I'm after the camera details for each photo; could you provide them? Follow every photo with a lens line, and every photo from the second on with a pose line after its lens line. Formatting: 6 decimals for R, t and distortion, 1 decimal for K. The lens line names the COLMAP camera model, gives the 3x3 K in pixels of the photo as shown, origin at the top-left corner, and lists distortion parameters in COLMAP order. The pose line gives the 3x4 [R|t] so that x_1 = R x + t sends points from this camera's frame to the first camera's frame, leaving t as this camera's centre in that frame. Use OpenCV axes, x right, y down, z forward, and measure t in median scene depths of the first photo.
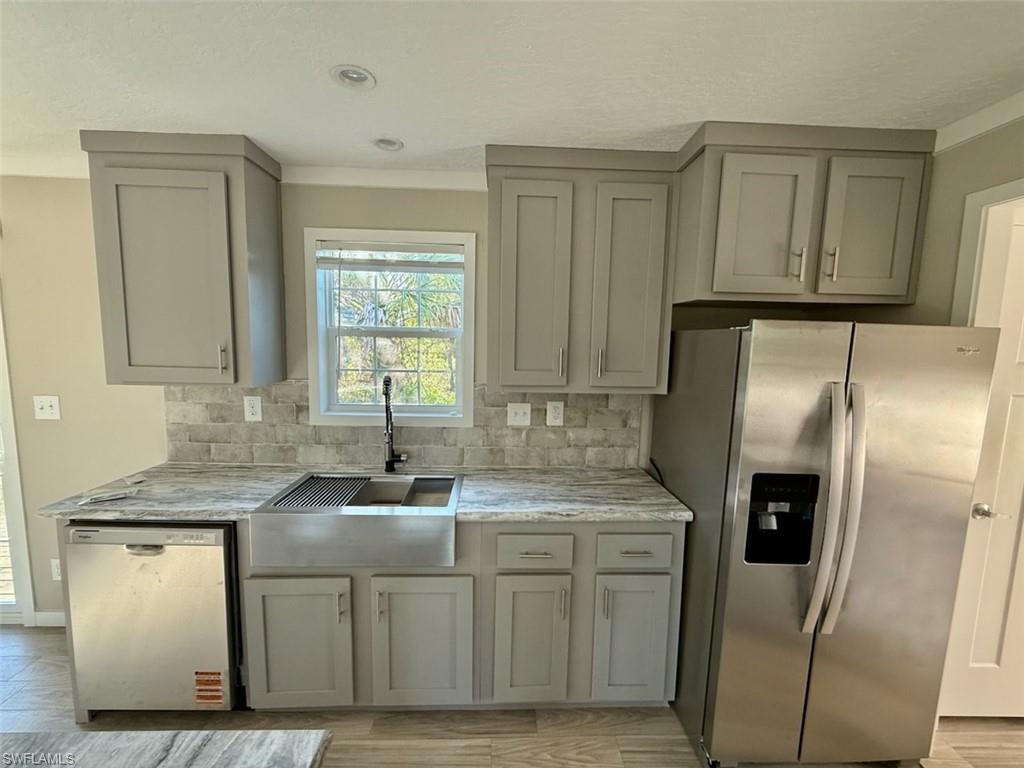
lens RADIAL K [[409.2, 0, 509.0], [0, 409.2, 383.5], [0, 0, 1]] dist [-0.002168, -0.000012]
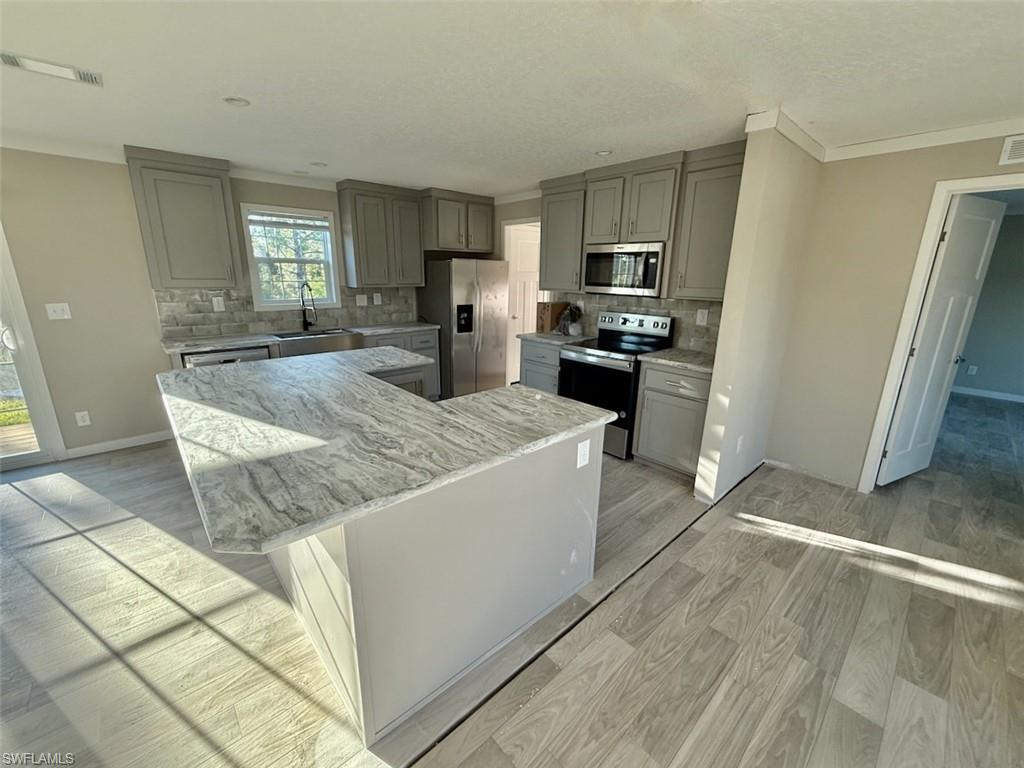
lens RADIAL K [[415.8, 0, 509.6], [0, 415.8, 383.5], [0, 0, 1]] dist [-0.001940, 0.000126]
pose [[0.763361, -0.177976, 0.620971, -0.961039], [0.069446, 0.978336, 0.195029, 0.154485], [-0.642228, -0.105754, 0.759183, -1.427117]]
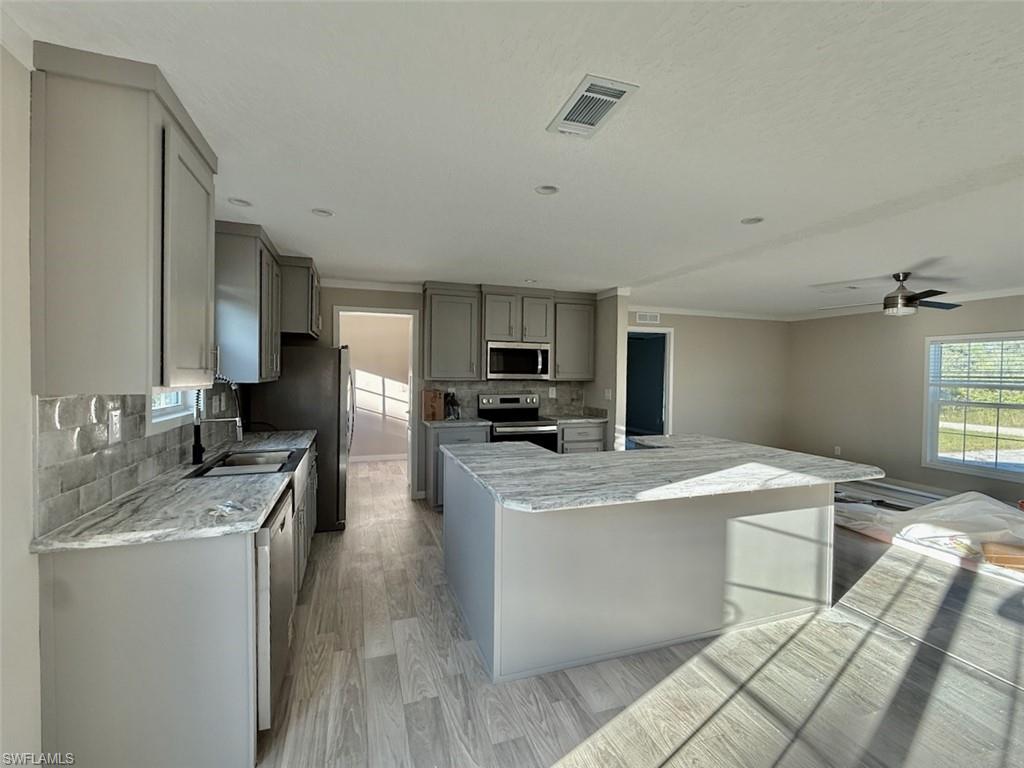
lens RADIAL K [[443.8, 0, 512.0], [0, 443.8, 384.0], [0, 0, 1]] dist [-0.009151, 0.000119]
pose [[-0.299257, -0.049109, 0.952908, -1.863217], [0.083262, 0.993521, 0.077350, -0.022842], [-0.950533, 0.102488, -0.293230, 0.590940]]
